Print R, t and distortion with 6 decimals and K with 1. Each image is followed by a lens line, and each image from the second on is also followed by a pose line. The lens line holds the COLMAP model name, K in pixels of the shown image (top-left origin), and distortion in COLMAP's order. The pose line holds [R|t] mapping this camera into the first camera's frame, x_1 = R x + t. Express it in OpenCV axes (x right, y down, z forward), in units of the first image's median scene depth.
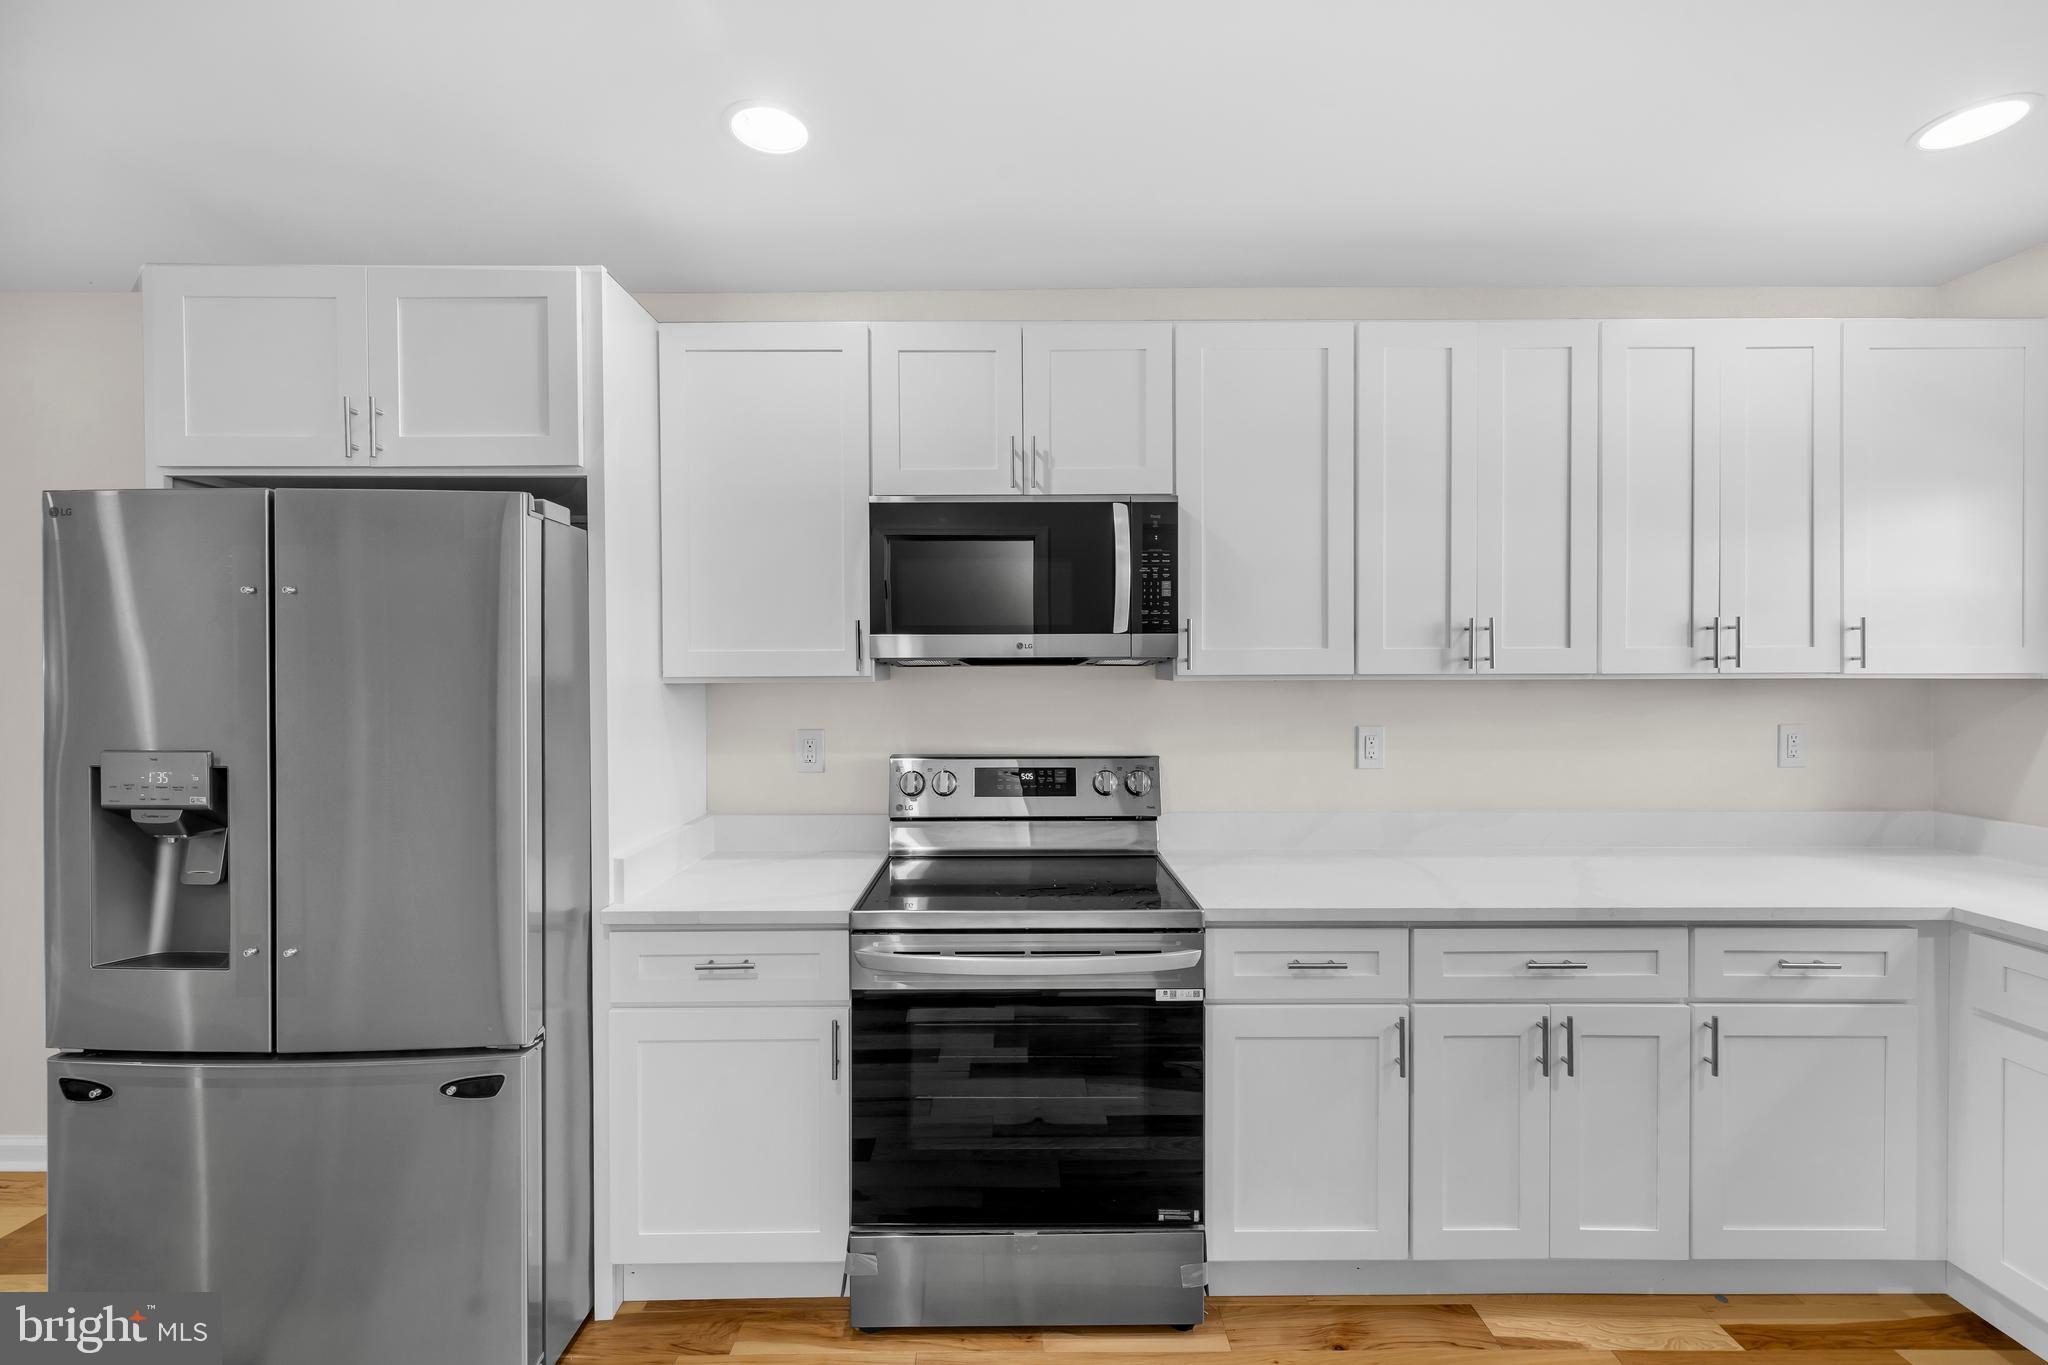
lens RADIAL K [[869.2, 0, 1023.9], [0, 869.2, 679.0], [0, 0, 1]] dist [-0.005033, 0.001404]
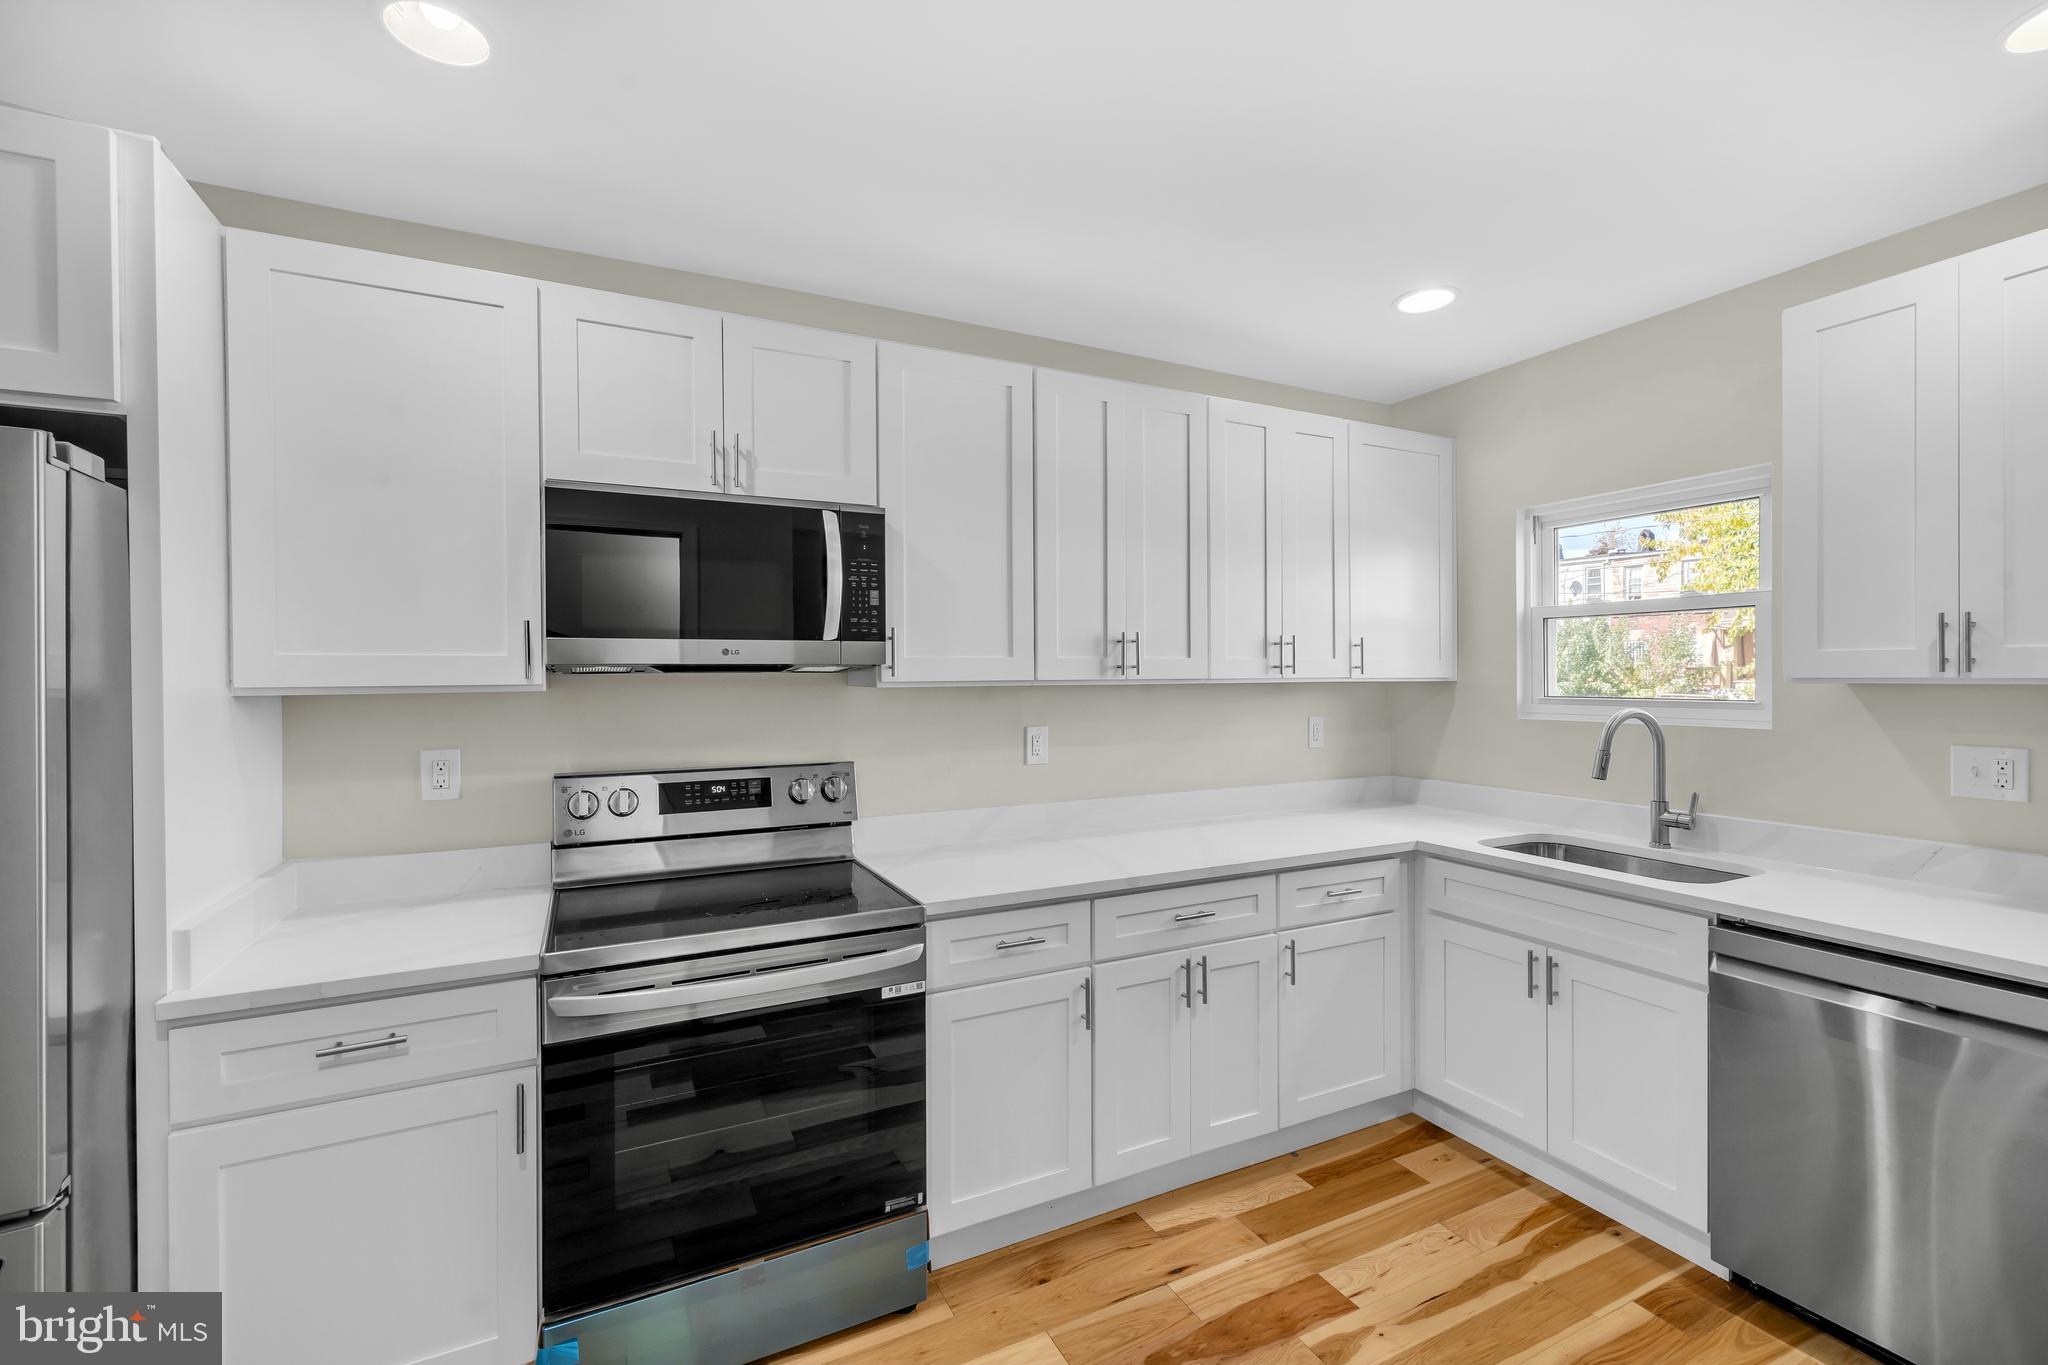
lens RADIAL K [[869.2, 0, 1024.5], [0, 869.2, 679.6], [0, 0, 1]] dist [-0.005033, 0.001404]
pose [[0.893849, -0.004049, 0.448350, -0.149410], [0.007261, 0.999959, -0.005445, -0.000396], [-0.448310, 0.008123, 0.893841, 0.002287]]
